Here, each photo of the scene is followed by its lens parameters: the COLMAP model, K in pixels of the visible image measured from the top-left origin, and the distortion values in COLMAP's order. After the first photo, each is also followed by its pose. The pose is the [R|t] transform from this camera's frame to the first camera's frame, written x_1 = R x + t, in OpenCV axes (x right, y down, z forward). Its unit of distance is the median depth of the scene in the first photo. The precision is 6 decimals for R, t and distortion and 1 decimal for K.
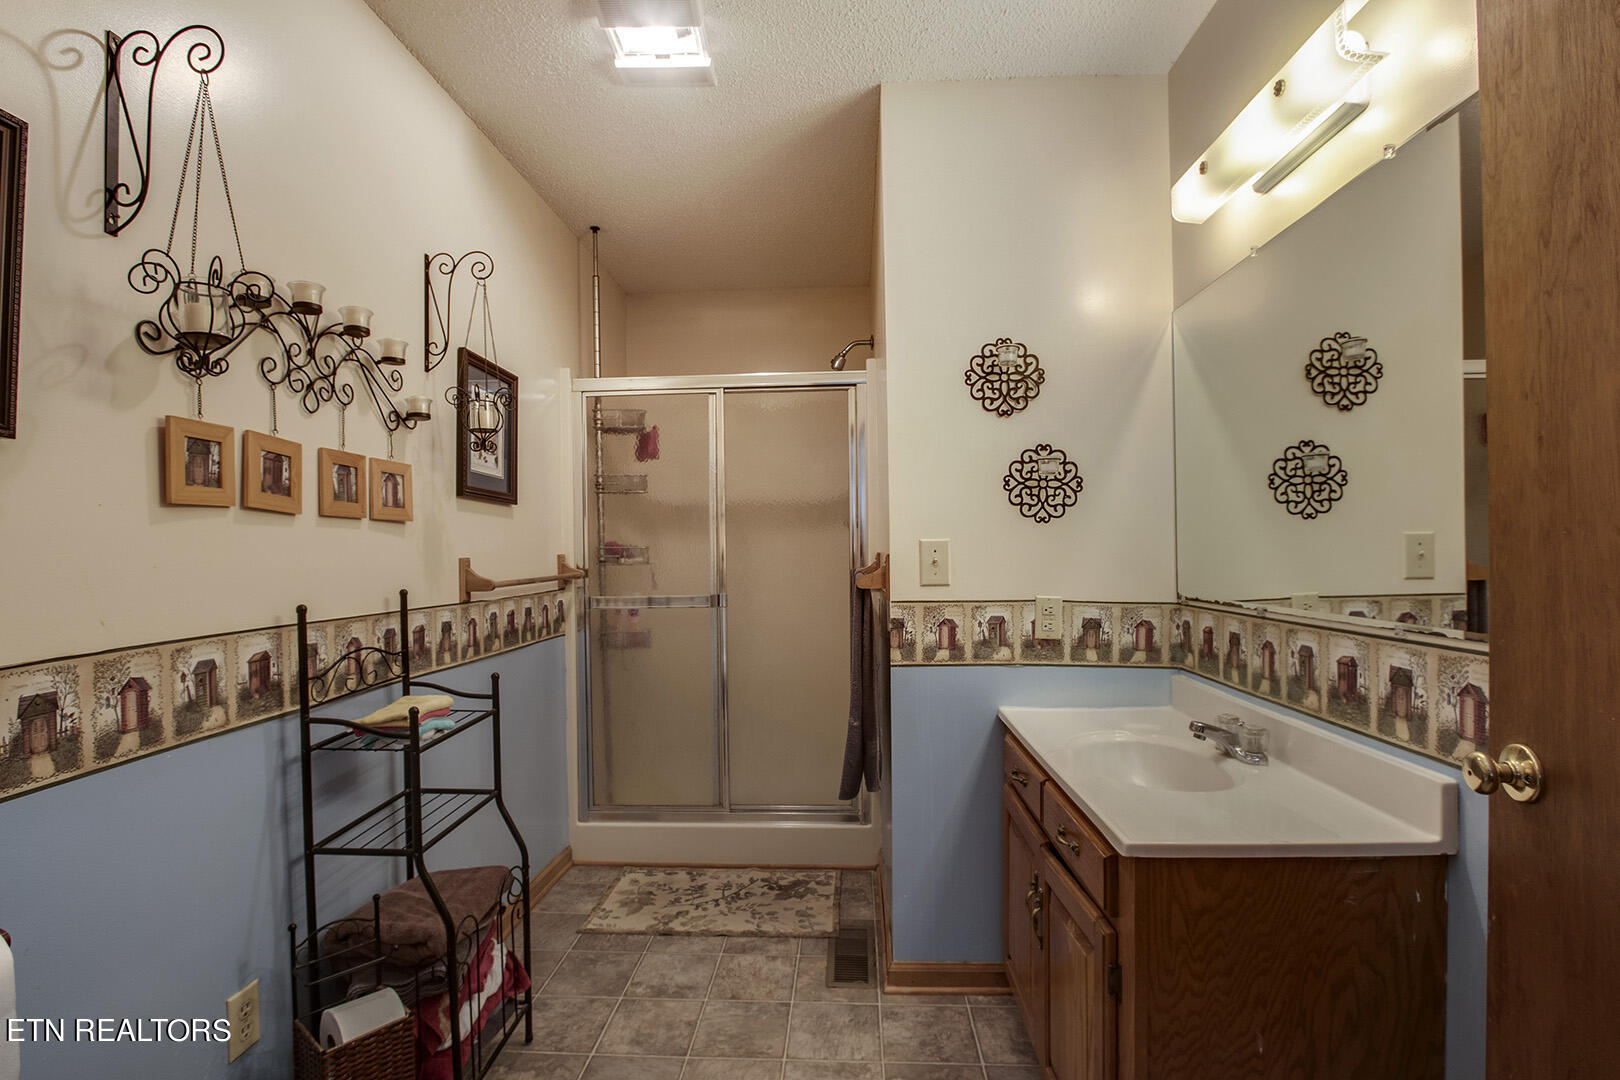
lens RADIAL K [[759.5, 0, 812.1], [0, 759.5, 543.4], [0, 0, 1]] dist [-0.020155, 0.001930]
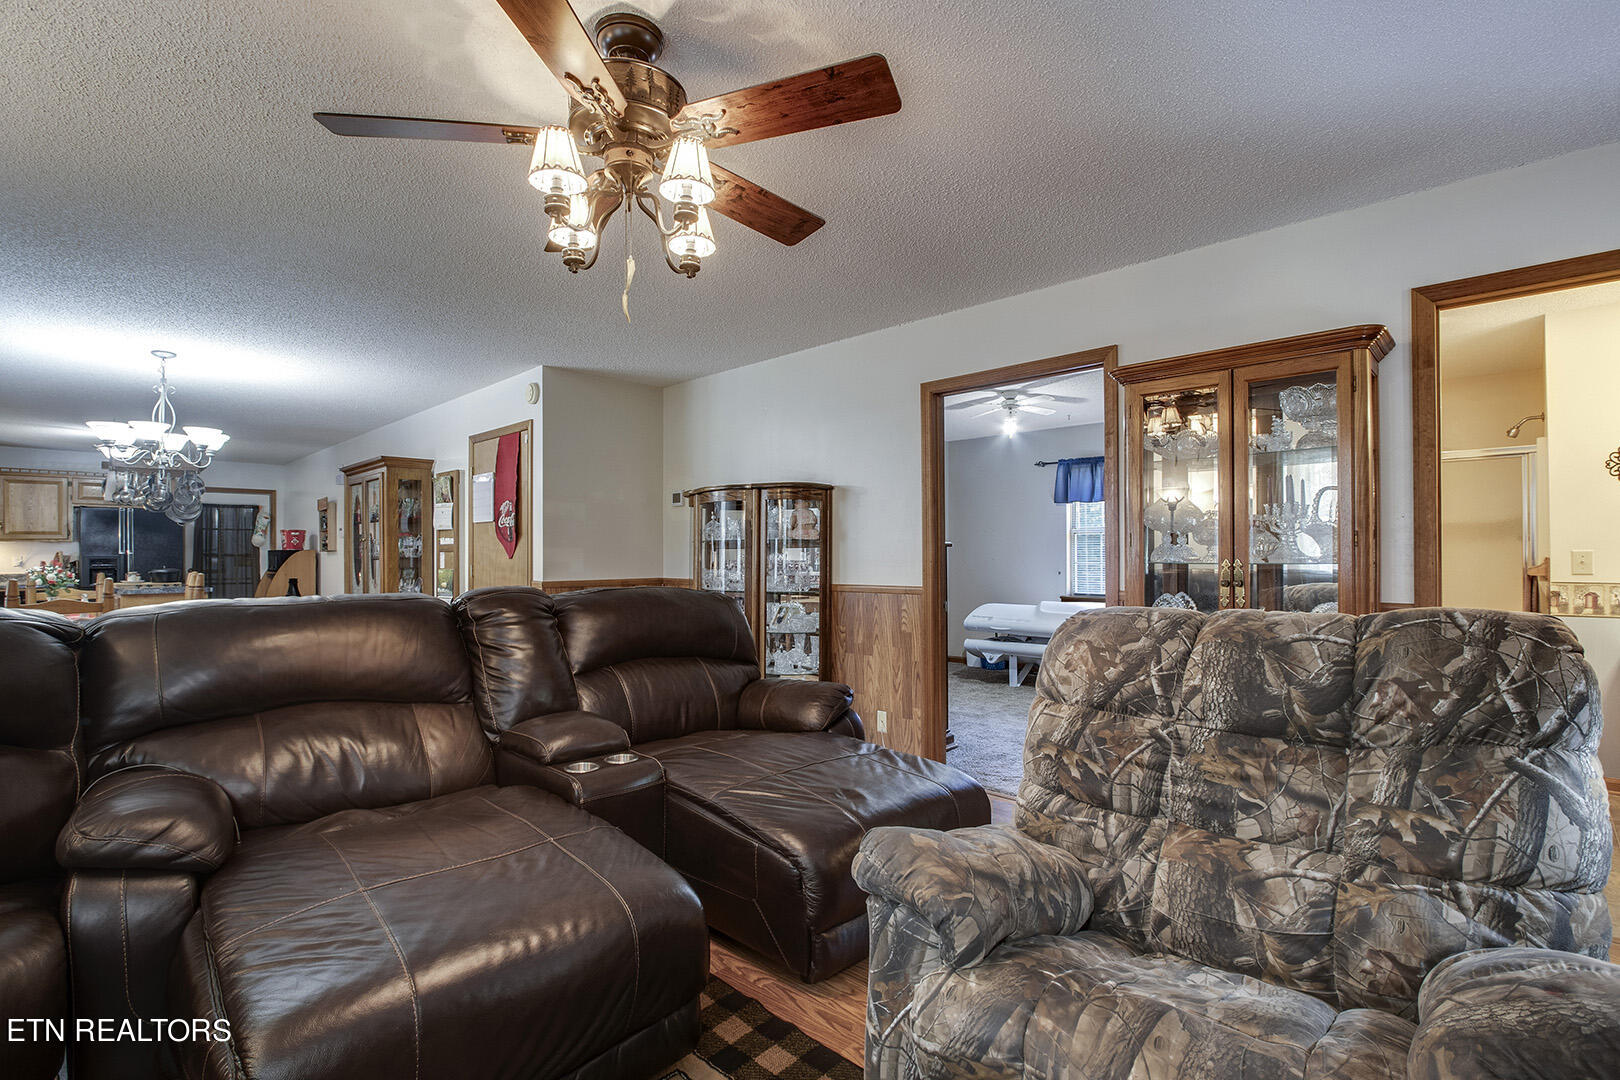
lens RADIAL K [[759.5, 0, 818.1], [0, 759.5, 545.8], [0, 0, 1]] dist [-0.020155, 0.001930]
pose [[0.758954, 0.000945, -0.651144, -0.075169], [-0.002470, 0.999996, -0.001428, -0.008389], [0.651140, 0.002692, 0.758953, -1.649740]]
